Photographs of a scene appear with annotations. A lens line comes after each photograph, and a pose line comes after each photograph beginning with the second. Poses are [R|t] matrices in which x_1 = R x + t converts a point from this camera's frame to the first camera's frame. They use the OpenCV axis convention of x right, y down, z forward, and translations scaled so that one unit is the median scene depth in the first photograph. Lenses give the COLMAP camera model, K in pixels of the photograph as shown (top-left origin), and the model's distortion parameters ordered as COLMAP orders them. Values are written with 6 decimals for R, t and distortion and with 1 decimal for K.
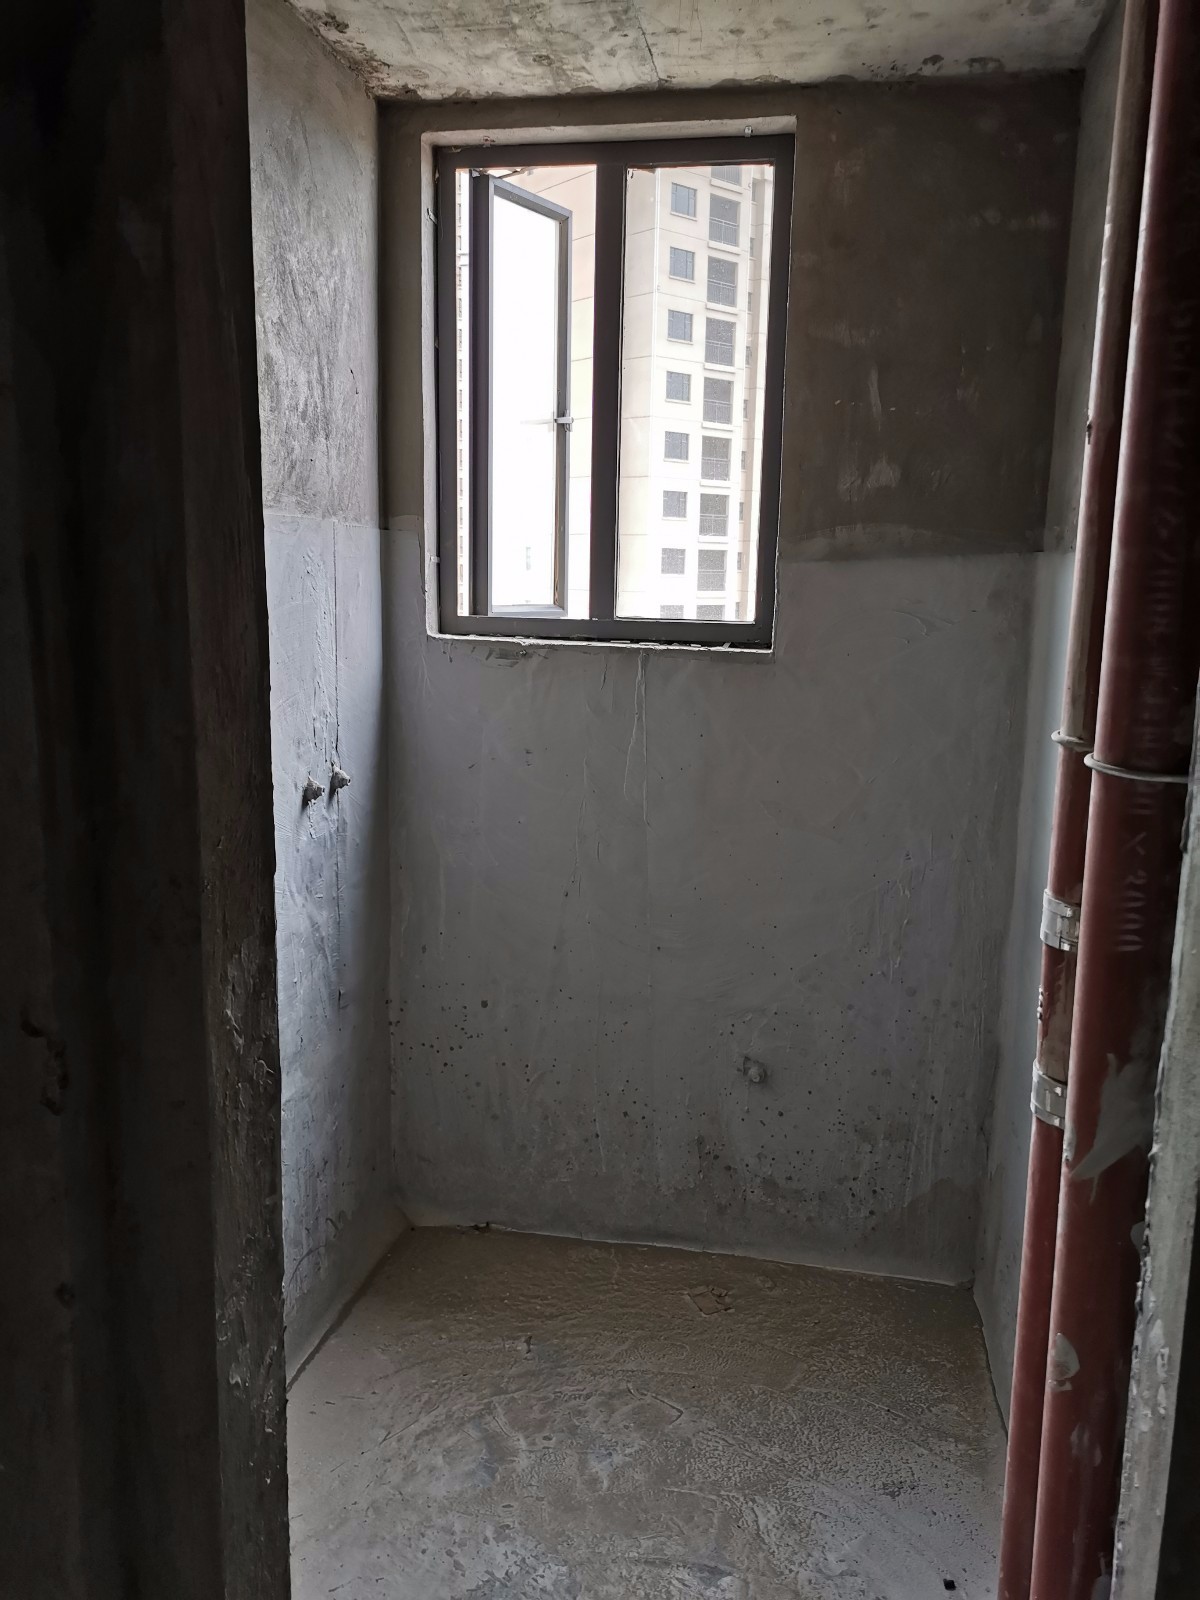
lens RADIAL K [[1217.8, 0, 592.0], [0, 1217.8, 798.9], [0, 0, 1]] dist [0.043342, -0.027491]
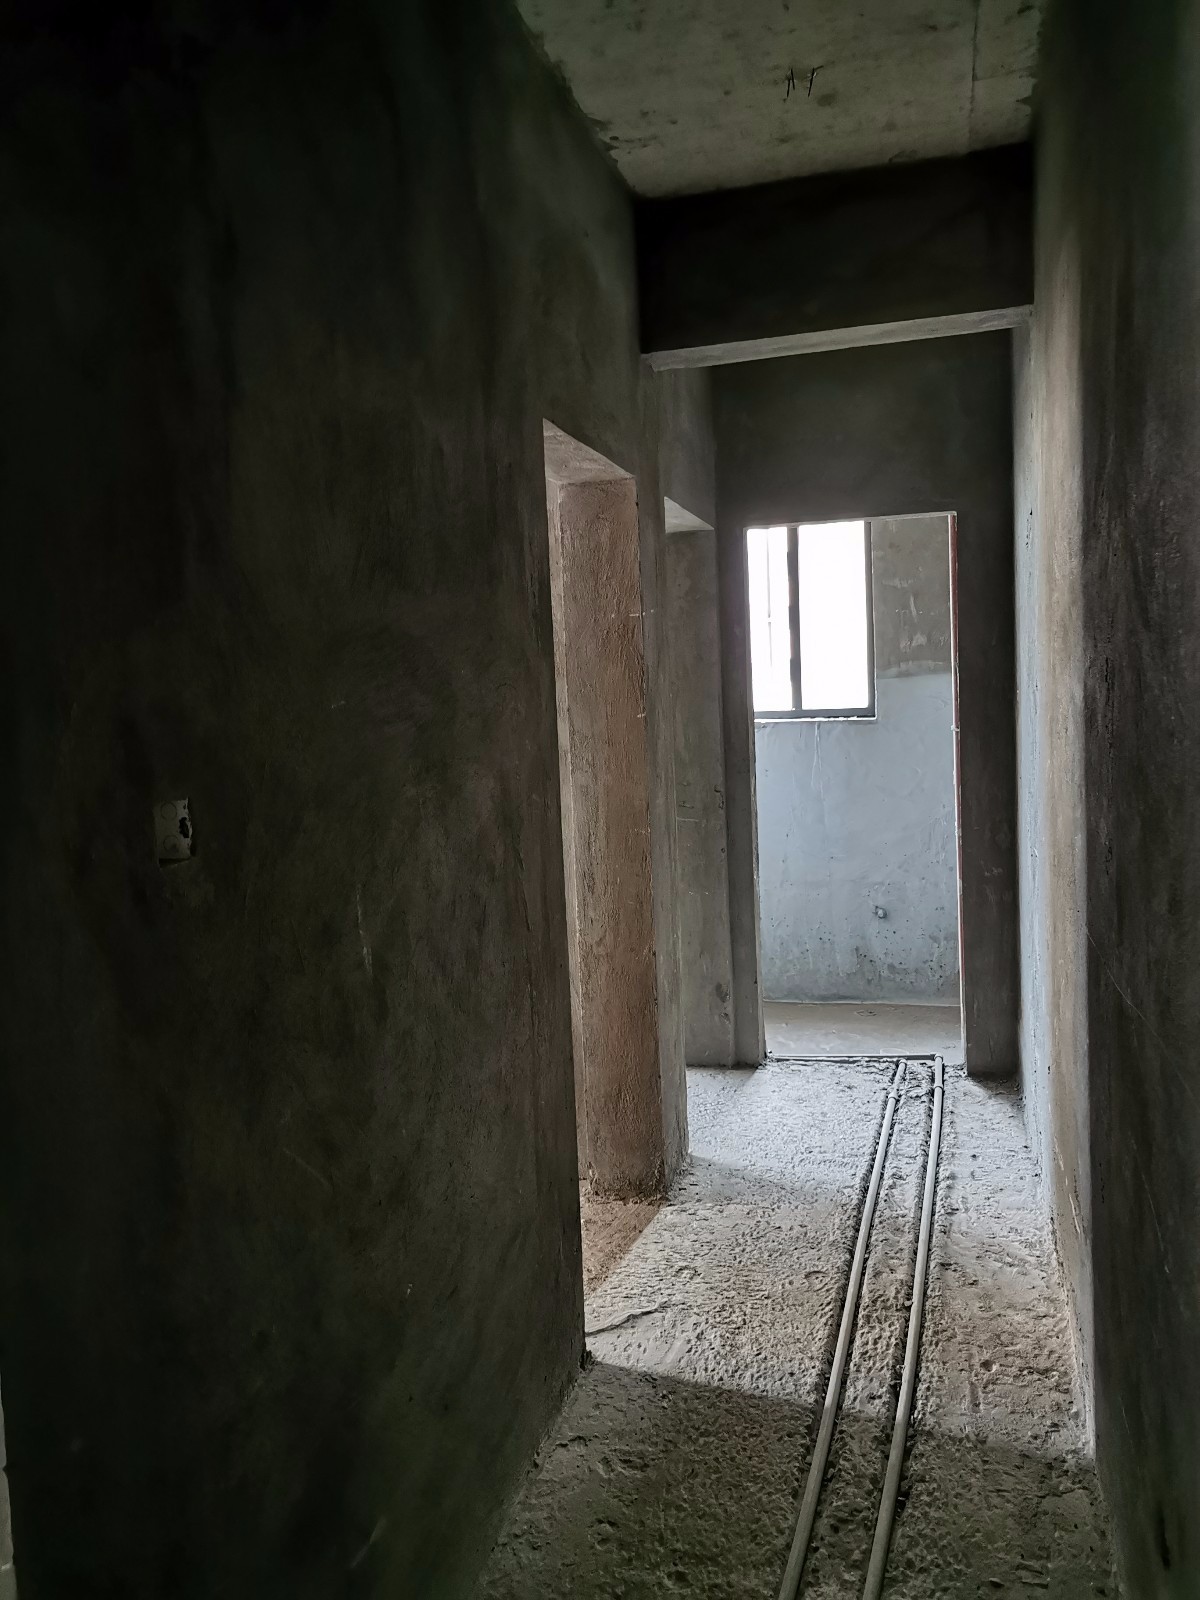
lens RADIAL K [[1217.8, 0, 606.5], [0, 1217.8, 793.9], [0, 0, 1]] dist [0.043342, -0.027491]
pose [[0.995117, -0.051858, -0.083985, -0.159005], [0.043313, 0.993988, -0.100559, 0.214503], [0.088695, 0.096430, 0.991380, -1.218635]]
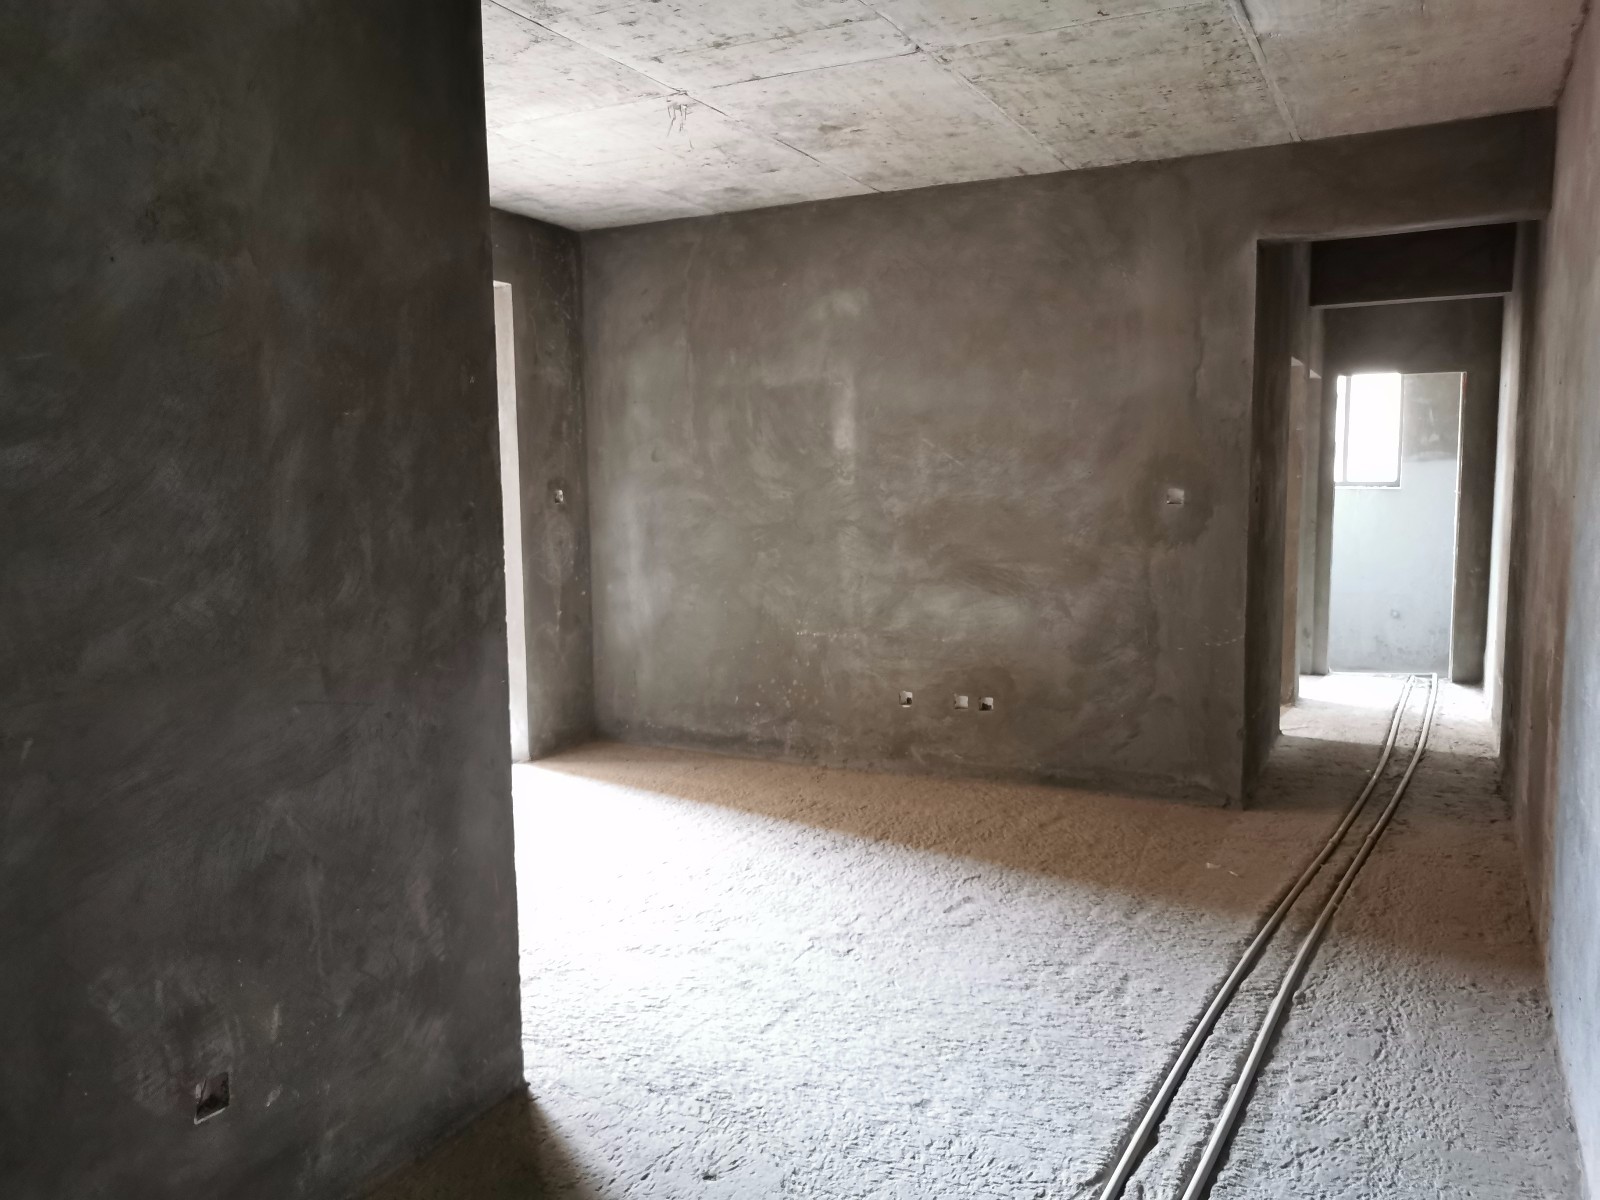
lens RADIAL K [[1217.8, 0, 796.5], [0, 1217.8, 597.3], [0, 0, 1]] dist [0.043342, -0.027491]
pose [[0.958169, 0.003570, -0.286180, -0.479733], [-0.026185, 0.996822, -0.075237, 0.481116], [0.285002, 0.079584, 0.955217, -2.712158]]
